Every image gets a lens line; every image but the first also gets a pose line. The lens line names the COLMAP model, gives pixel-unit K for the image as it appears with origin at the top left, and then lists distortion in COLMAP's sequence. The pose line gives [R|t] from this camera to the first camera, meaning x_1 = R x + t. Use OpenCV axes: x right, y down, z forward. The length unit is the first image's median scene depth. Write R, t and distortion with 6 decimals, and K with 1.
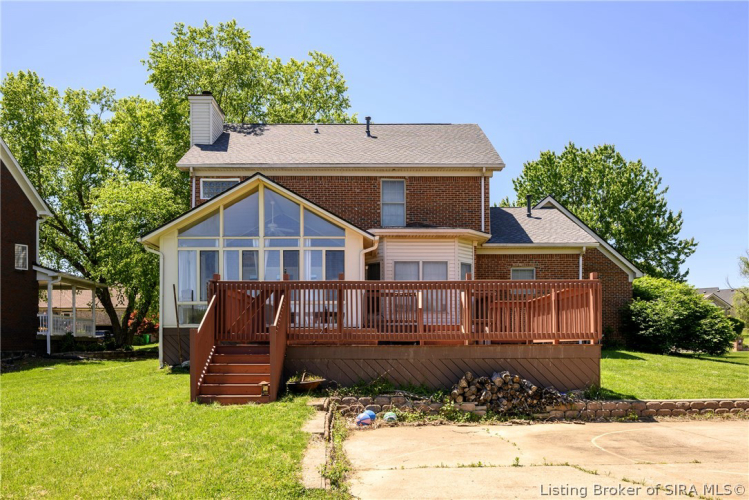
lens RADIAL K [[525.1, 0, 374.6], [0, 525.1, 251.1], [0, 0, 1]] dist [-0.002998, -0.000964]
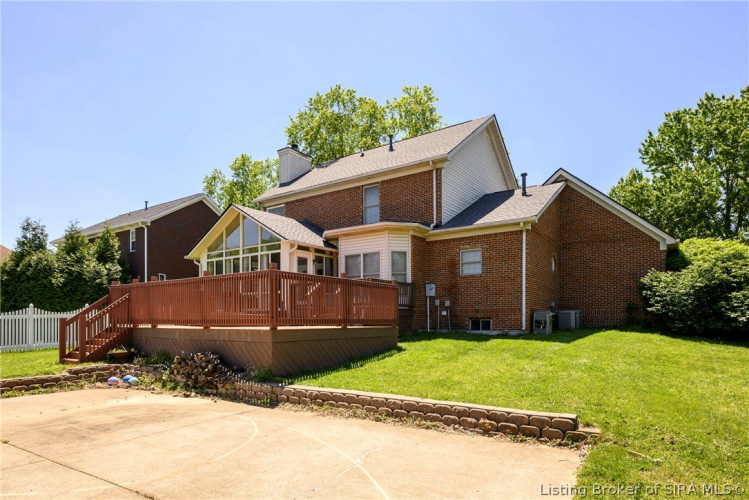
lens RADIAL K [[409.4, 0, 380.1], [0, 409.4, 245.9], [0, 0, 1]] dist [-0.004887, -0.000010]
pose [[0.832152, -0.095625, -0.546240, 0.569316], [0.100663, 0.994704, -0.020780, 0.023330], [0.545334, -0.037694, 0.837371, 0.220691]]
